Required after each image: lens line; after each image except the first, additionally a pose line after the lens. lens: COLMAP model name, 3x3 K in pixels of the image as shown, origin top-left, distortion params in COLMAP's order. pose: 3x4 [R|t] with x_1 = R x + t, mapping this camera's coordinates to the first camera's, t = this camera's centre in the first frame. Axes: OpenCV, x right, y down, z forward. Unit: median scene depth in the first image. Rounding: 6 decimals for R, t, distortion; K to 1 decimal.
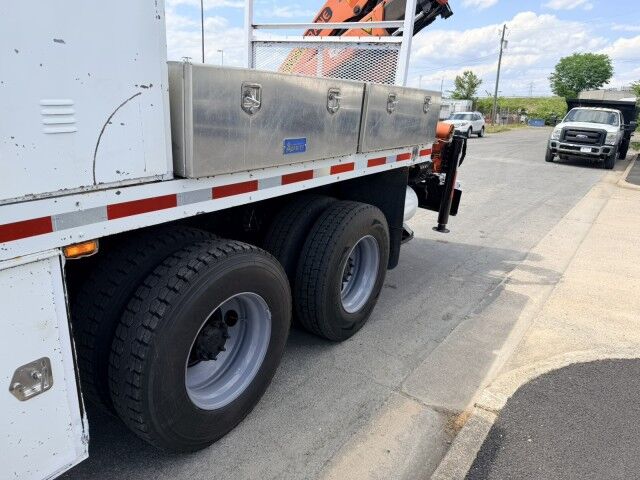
lens RADIAL K [[447.9, 0, 320.0], [0, 447.9, 240.0], [0, 0, 1]] dist [0.034430, -0.001008]
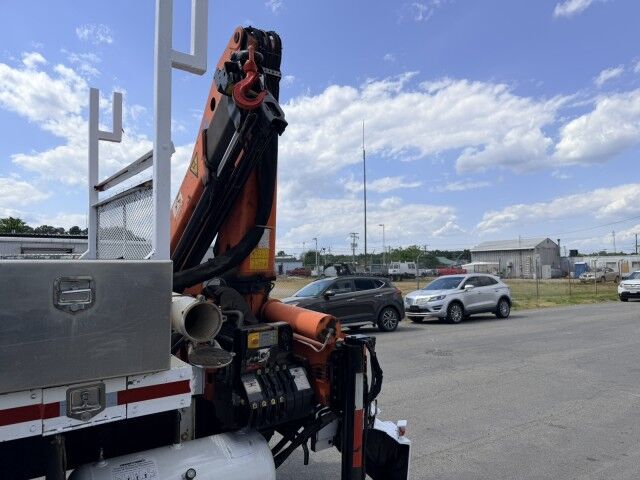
lens RADIAL K [[469.4, 0, 347.7], [0, 469.4, 239.4], [0, 0, 1]] dist [0.110064, -0.140855]
pose [[0.950887, -0.073665, -0.300645, 0.789382], [-0.037530, 0.936666, -0.348206, -0.247999], [0.307255, 0.342388, 0.887899, 0.816393]]
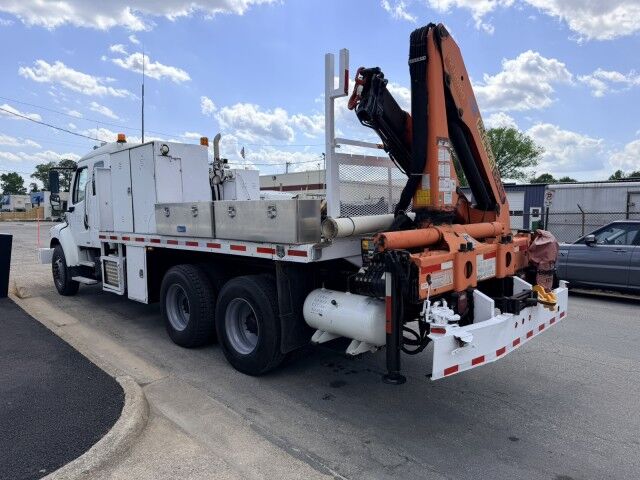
lens RADIAL K [[465.5, 0, 316.5], [0, 465.5, 249.0], [0, 0, 1]] dist [0.108218, -0.136993]
pose [[-0.204888, 0.023129, -0.978512, 1.819093], [-0.305720, 0.948191, 0.086426, -0.437043], [0.929815, 0.316858, -0.187202, 1.731946]]
